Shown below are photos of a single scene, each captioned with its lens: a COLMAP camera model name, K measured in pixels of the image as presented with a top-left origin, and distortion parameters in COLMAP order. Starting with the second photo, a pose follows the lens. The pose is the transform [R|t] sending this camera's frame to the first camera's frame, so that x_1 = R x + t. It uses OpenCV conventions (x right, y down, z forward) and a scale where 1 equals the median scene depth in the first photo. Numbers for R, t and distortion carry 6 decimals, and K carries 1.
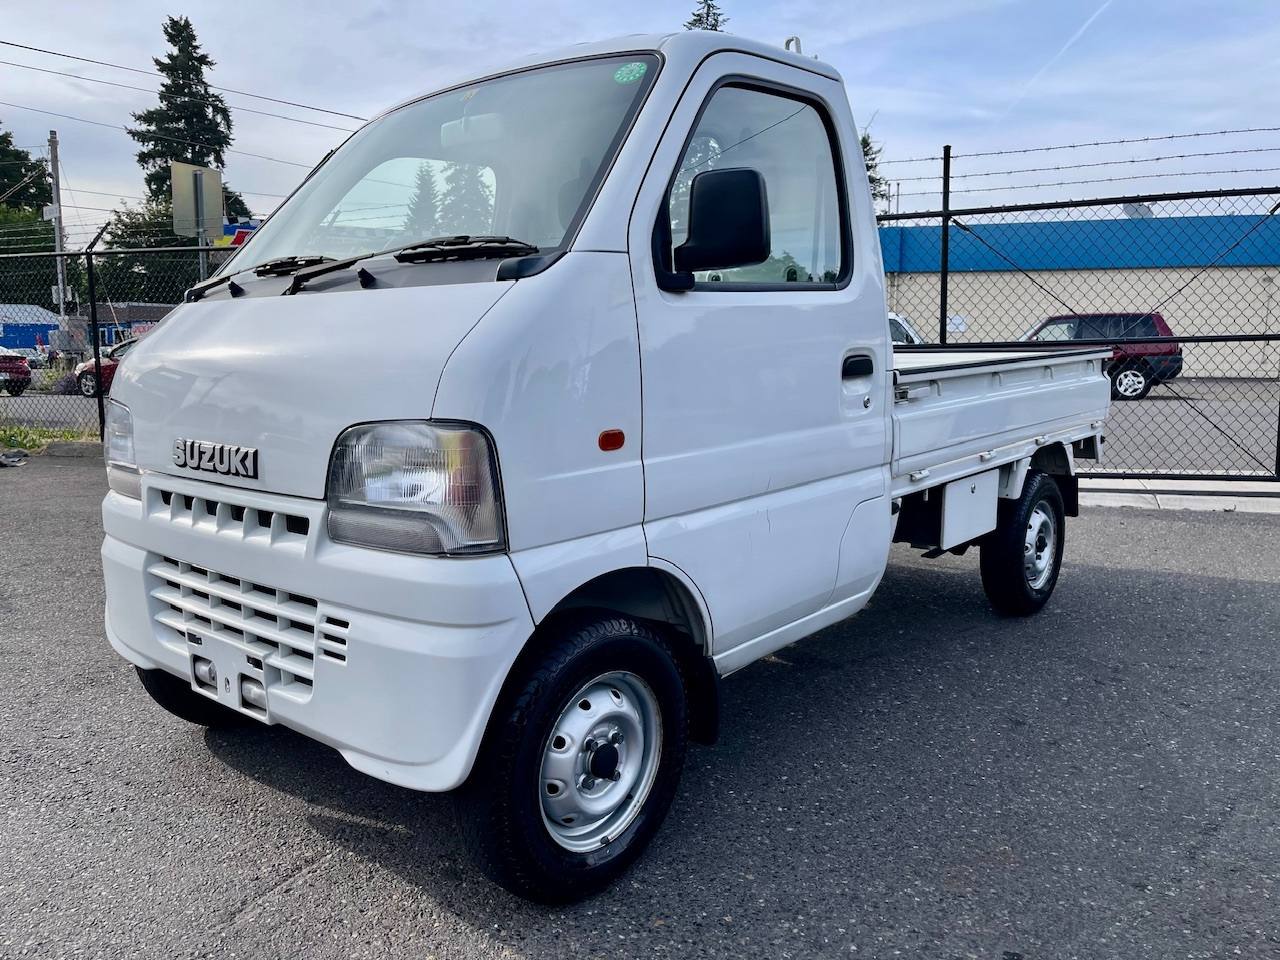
lens RADIAL K [[970.0, 0, 647.8], [0, 970.0, 476.2], [0, 0, 1]] dist [0.054507, -0.069718]
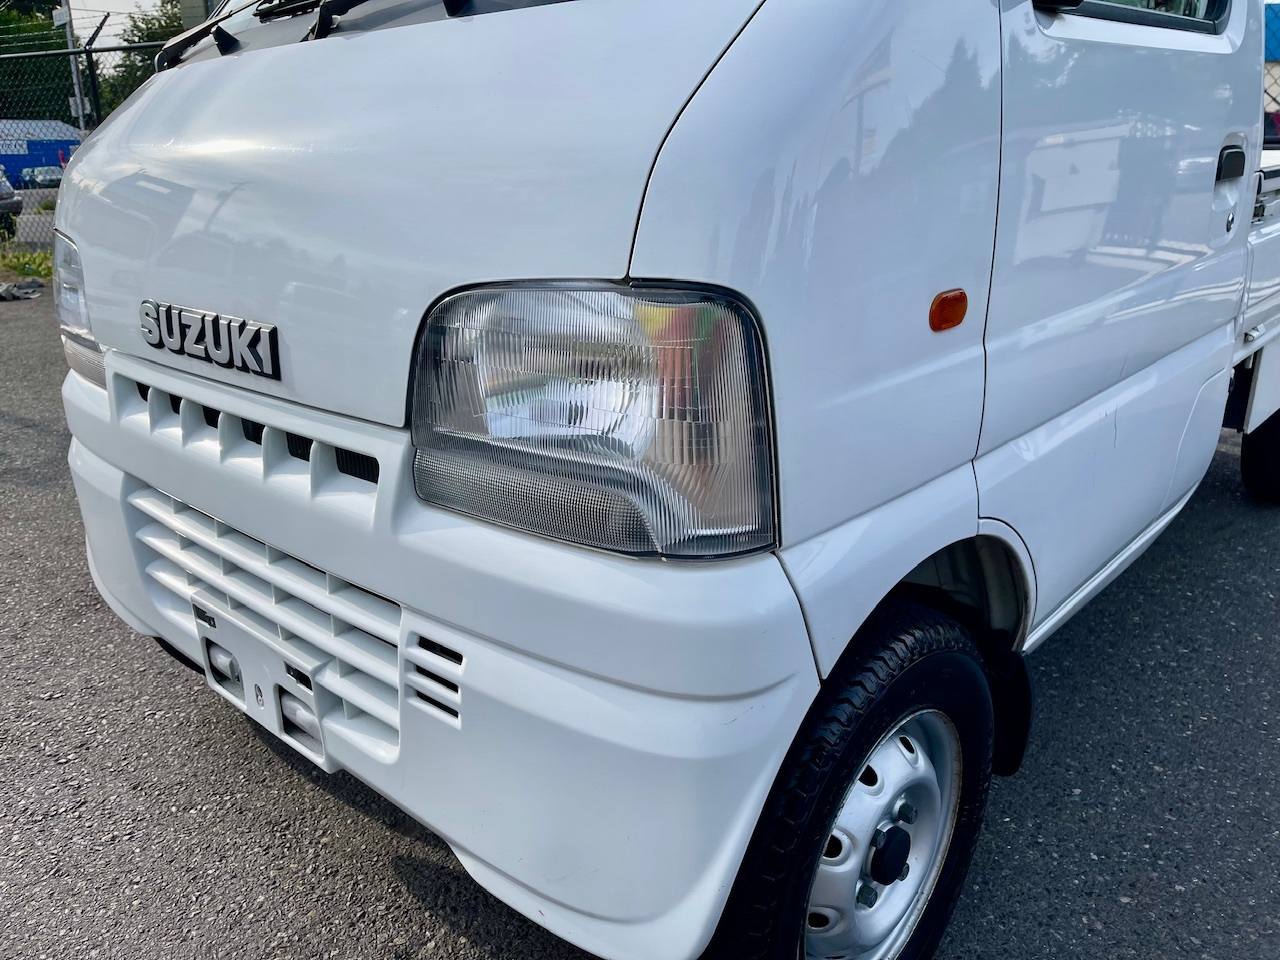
lens RADIAL K [[970.0, 0, 654.1], [0, 970.0, 465.7], [0, 0, 1]] dist [0.054507, -0.069718]
pose [[0.999420, 0.000041, -0.034052, -0.140084], [0.005814, 0.985109, 0.171830, -0.036595], [0.033552, -0.171928, 0.984538, 0.376540]]
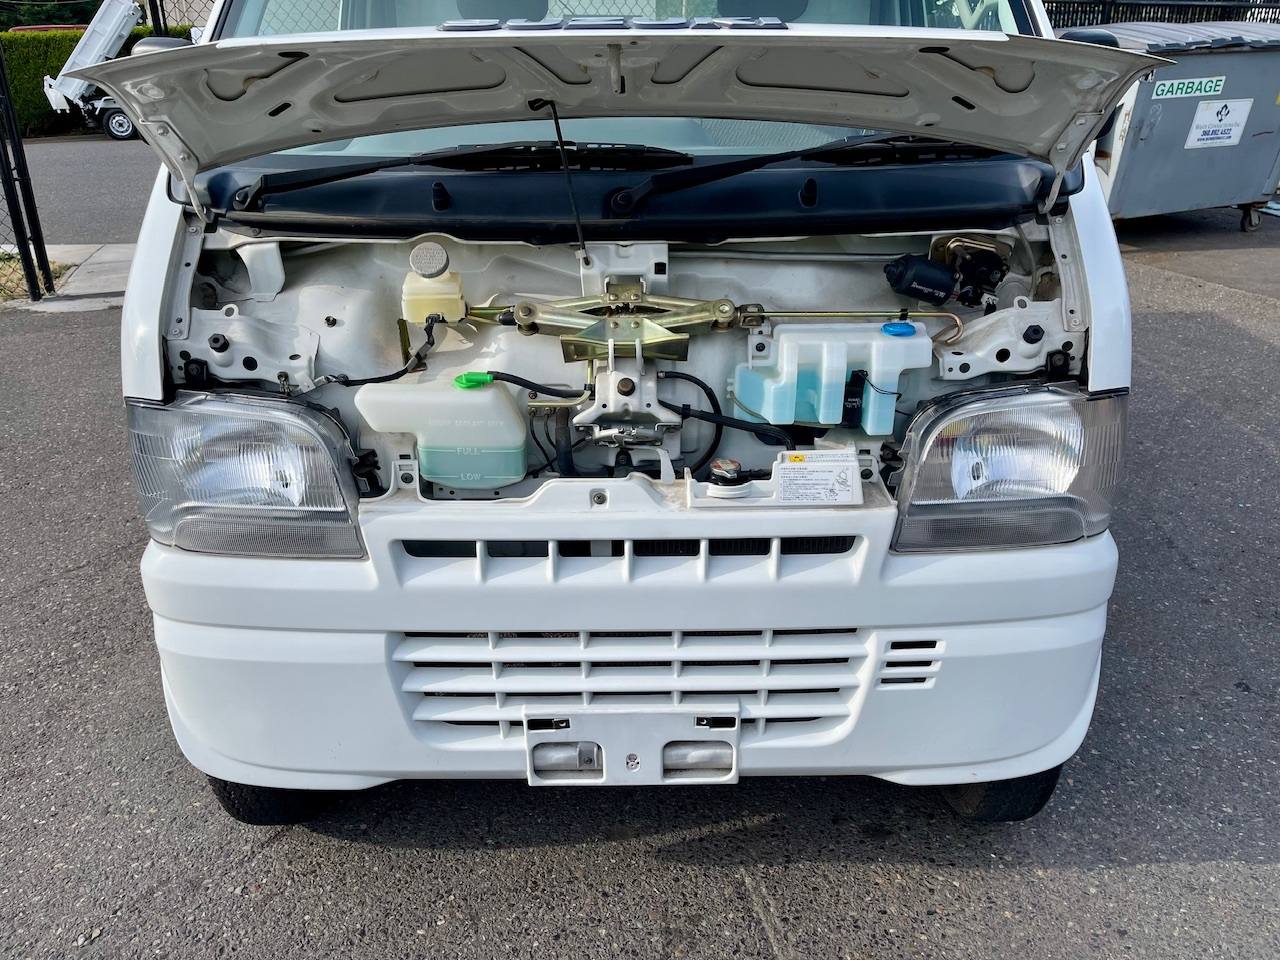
lens RADIAL K [[970.0, 0, 646.4], [0, 970.0, 483.2], [0, 0, 1]] dist [0.054507, -0.069718]
pose [[0.763831, -0.263647, 0.589112, -0.736953], [0.090459, 0.947484, 0.306744, -0.198870], [-0.639046, -0.181010, 0.747567, 0.431585]]
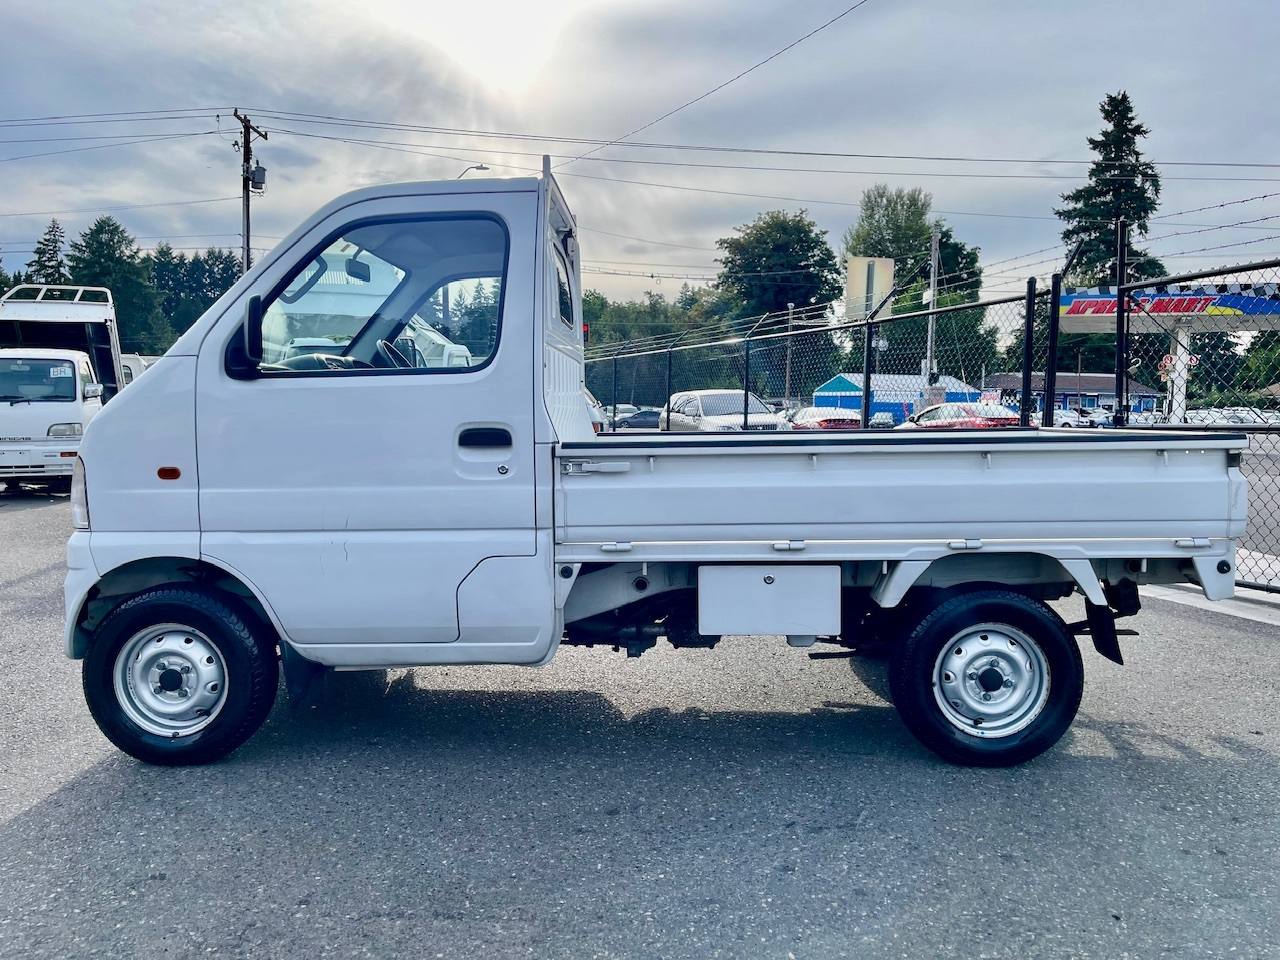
lens RADIAL K [[970.0, 0, 645.8], [0, 970.0, 489.8], [0, 0, 1]] dist [0.054507, -0.069718]
pose [[0.639233, 0.074966, -0.765351, 1.336032], [-0.116420, 0.993200, 0.000048, -0.080545], [0.760150, 0.089071, 0.643613, 0.453798]]
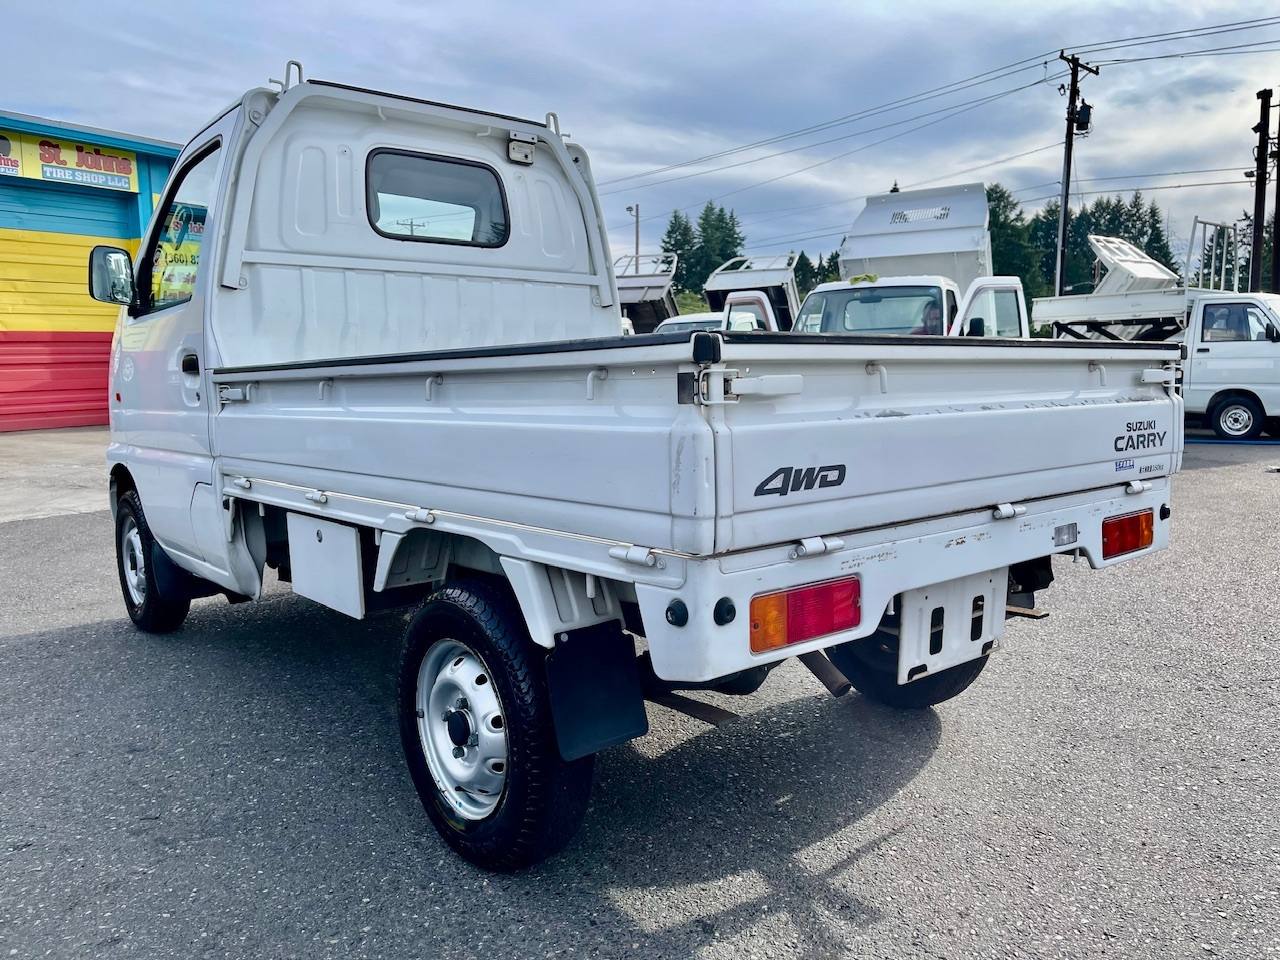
lens RADIAL K [[970.0, 0, 643.3], [0, 970.0, 492.0], [0, 0, 1]] dist [0.054507, -0.069718]
pose [[-0.154891, 0.133381, -0.978886, 1.426945], [-0.120670, 0.980871, 0.152746, -0.228281], [0.980534, 0.141781, -0.135833, 1.878989]]
